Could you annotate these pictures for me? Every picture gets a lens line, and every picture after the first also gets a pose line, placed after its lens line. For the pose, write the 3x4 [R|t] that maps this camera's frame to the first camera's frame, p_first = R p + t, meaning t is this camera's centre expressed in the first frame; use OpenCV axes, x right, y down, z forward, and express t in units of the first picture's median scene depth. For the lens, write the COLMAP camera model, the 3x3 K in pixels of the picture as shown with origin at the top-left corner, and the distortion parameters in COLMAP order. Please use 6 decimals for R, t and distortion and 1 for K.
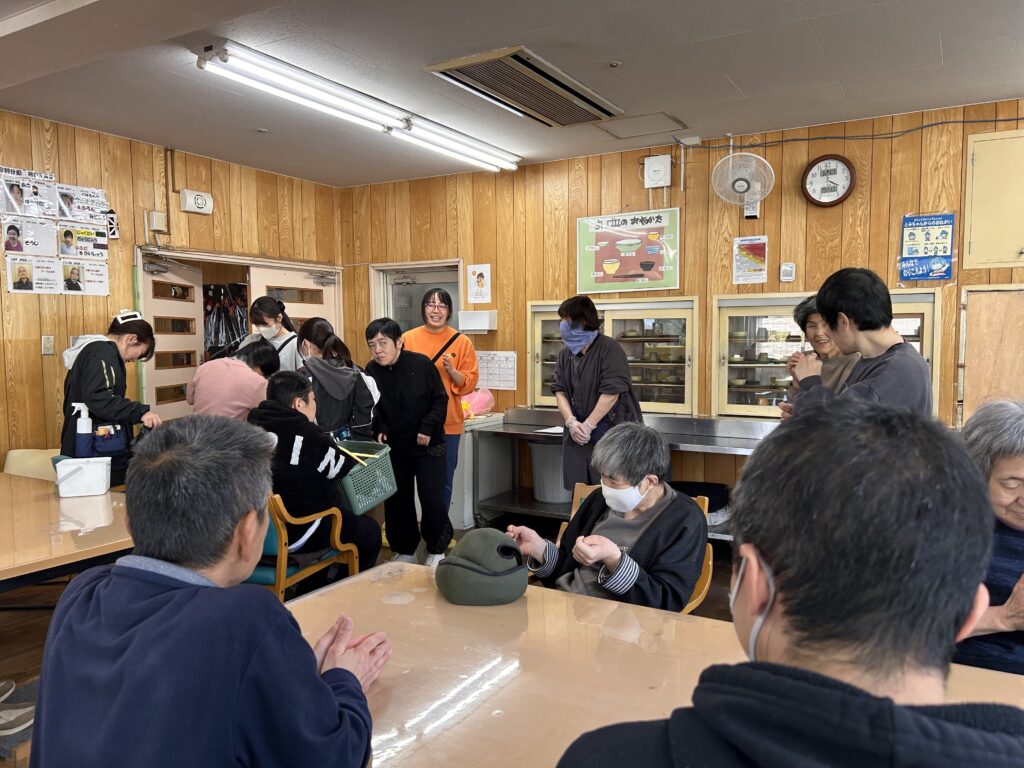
lens RADIAL K [[773.6, 0, 512.0], [0, 773.6, 384.0], [0, 0, 1]] dist [0.089093, -0.089491]
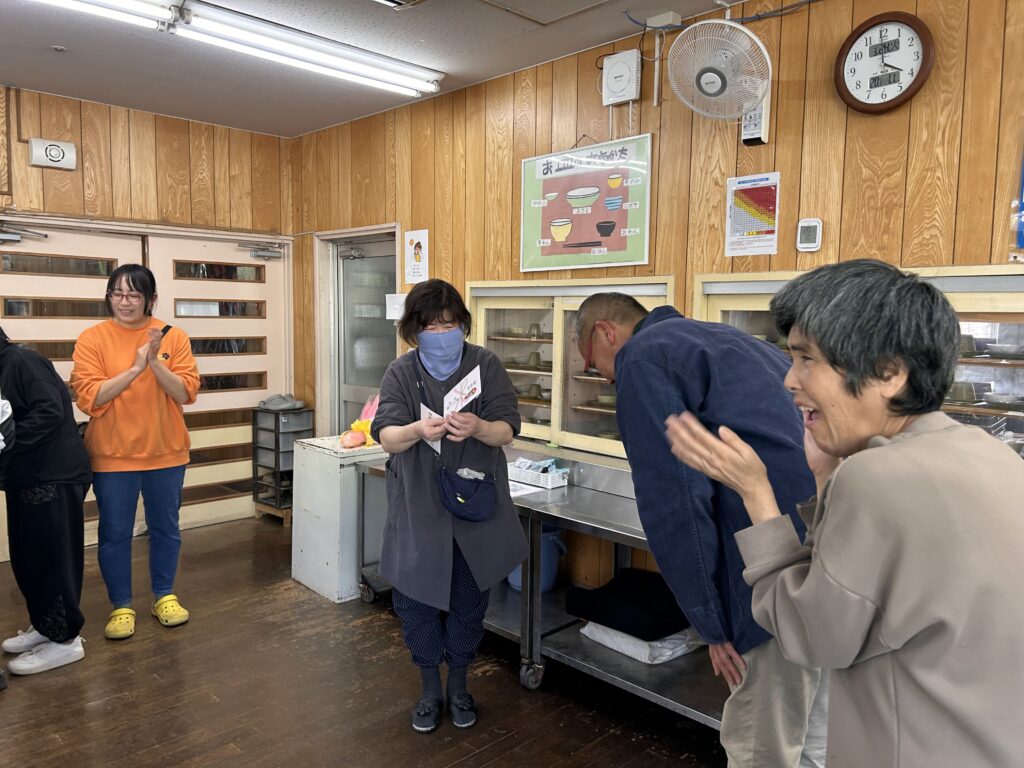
lens RADIAL K [[773.9, 0, 501.3], [0, 773.9, 369.7], [0, 0, 1]] dist [0.062946, -0.054426]
pose [[0.960404, 0.040087, -0.275712, 0.273703], [-0.037686, 0.999192, 0.014002, -0.041509], [0.276050, -0.003057, 0.961138, 0.362929]]
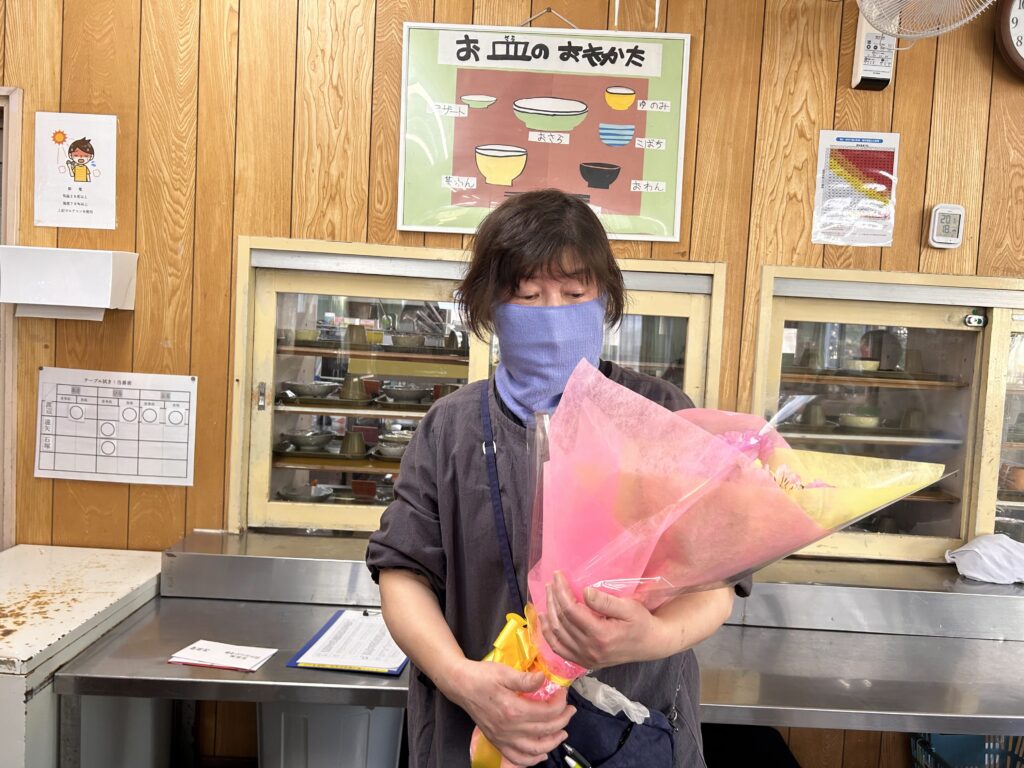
lens RADIAL K [[800.1, 0, 512.0], [0, 800.1, 384.0], [0, 0, 1]] dist [0.039103, -0.042219]
pose [[0.860247, 0.026501, 0.509188, -0.063365], [-0.026843, 0.999617, -0.006675, -0.044529], [-0.509171, -0.007926, 0.860629, 0.682437]]
